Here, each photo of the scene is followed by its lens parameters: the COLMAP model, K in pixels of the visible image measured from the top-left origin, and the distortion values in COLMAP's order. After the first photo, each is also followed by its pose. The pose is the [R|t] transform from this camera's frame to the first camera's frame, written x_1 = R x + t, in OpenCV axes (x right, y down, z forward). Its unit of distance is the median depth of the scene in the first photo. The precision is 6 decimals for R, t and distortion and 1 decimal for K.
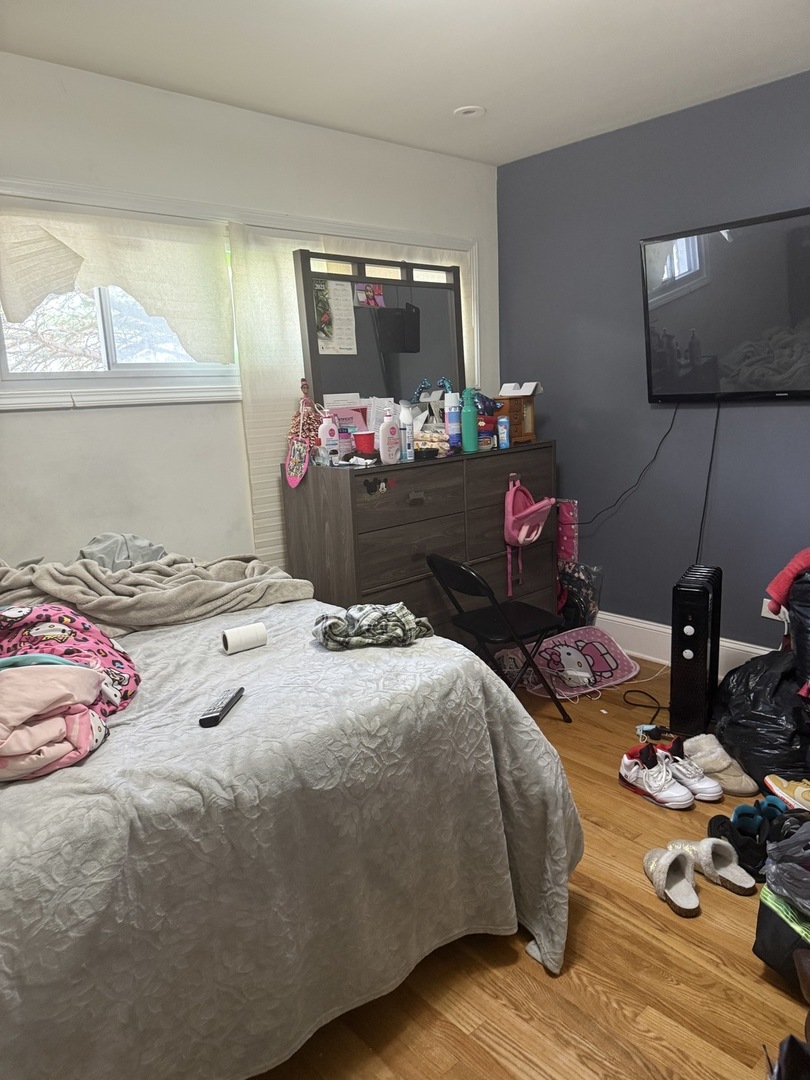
lens RADIAL K [[751.8, 0, 405.8], [0, 751.8, 541.2], [0, 0, 1]] dist [-0.003316, -0.001595]
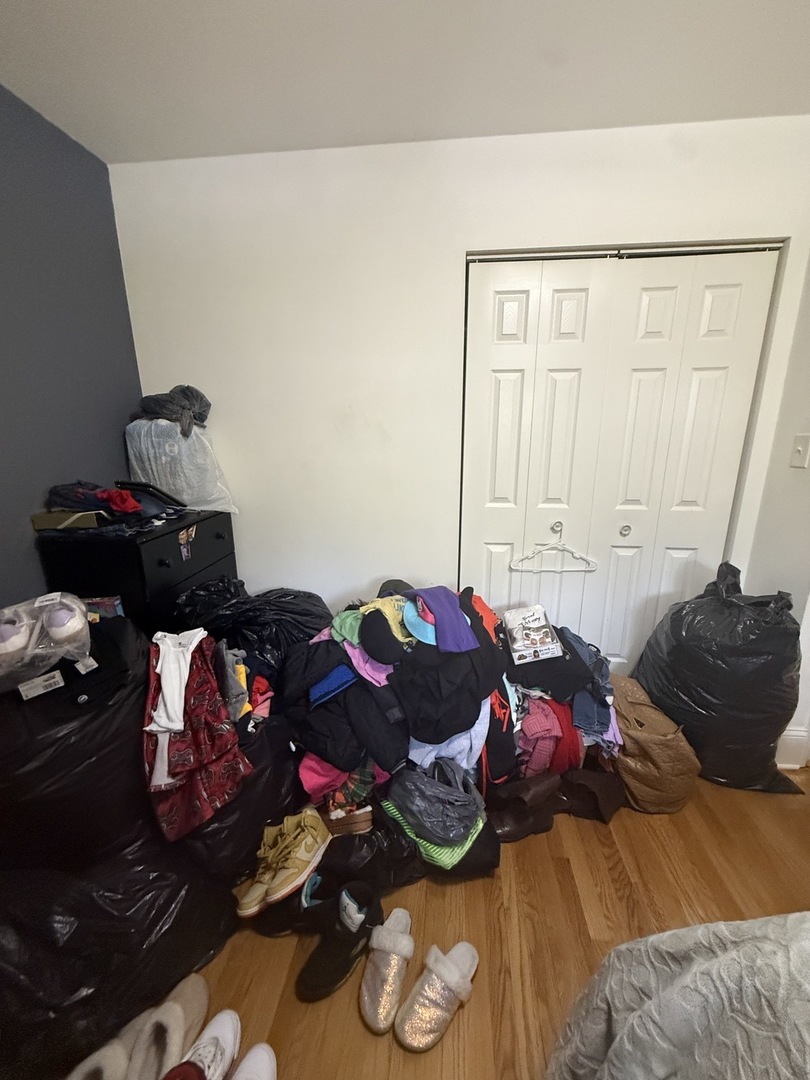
lens RADIAL K [[429.7, 0, 405.8], [0, 429.7, 540.2], [0, 0, 1]] dist [-0.000897, 0.000463]
pose [[-0.658418, -0.153393, 0.736856, 0.096442], [0.175590, 0.920691, 0.348562, -0.253937], [-0.731884, 0.358884, -0.579265, 1.266306]]
